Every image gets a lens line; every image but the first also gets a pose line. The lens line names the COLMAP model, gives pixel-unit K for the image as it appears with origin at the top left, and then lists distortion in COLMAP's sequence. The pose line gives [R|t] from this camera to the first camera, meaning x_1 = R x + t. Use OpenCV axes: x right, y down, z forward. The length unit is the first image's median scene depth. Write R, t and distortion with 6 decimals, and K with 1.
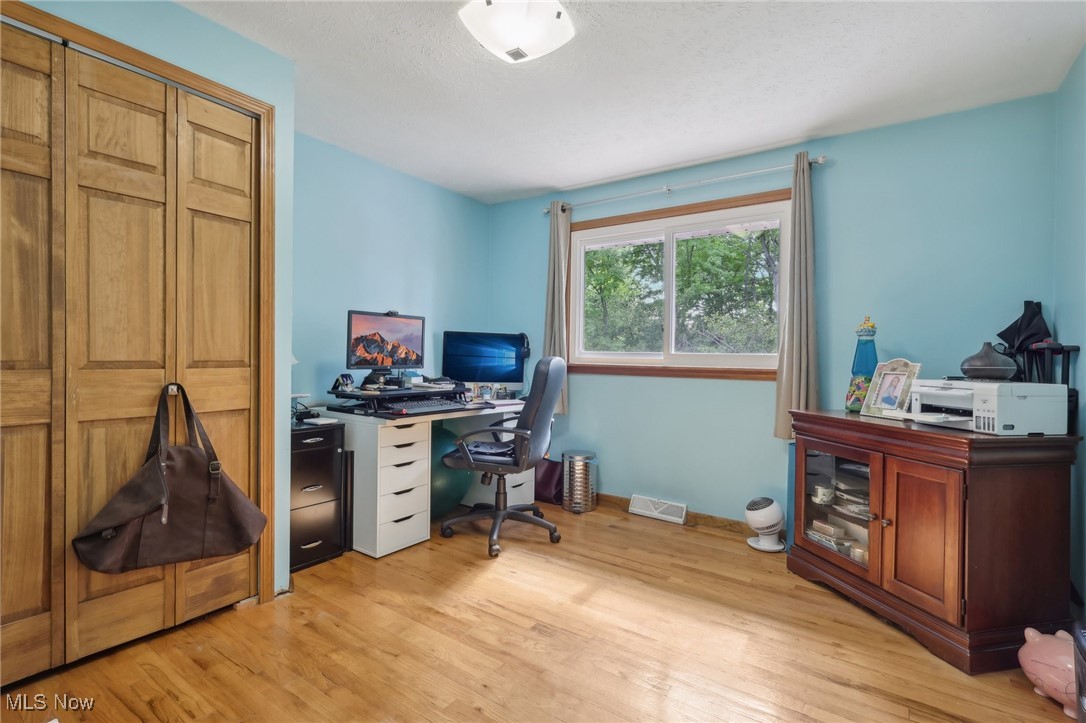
lens RADIAL K [[509.3, 0, 545.3], [0, 509.3, 357.7], [0, 0, 1]] dist [-0.000767, 0.000662]
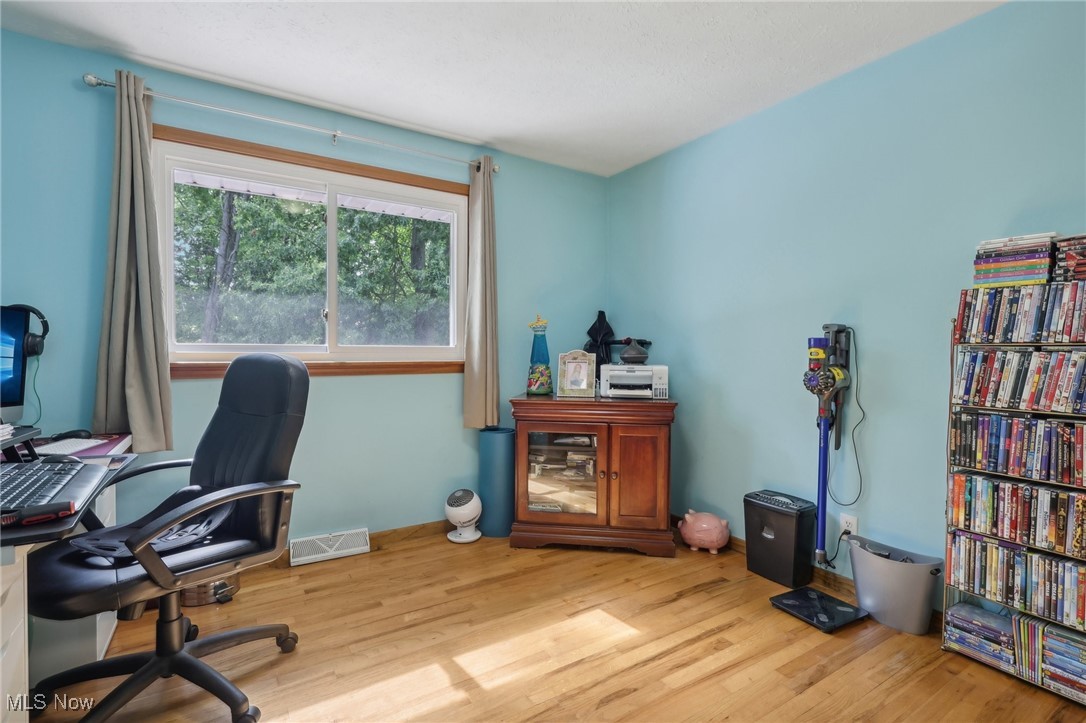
lens RADIAL K [[509.3, 0, 543.5], [0, 509.3, 358.4], [0, 0, 1]] dist [-0.000767, 0.000662]
pose [[0.383476, -0.027014, 0.923156, -0.445902], [0.006581, 0.999627, 0.026518, -0.010161], [-0.923527, -0.004094, 0.383511, 0.492752]]
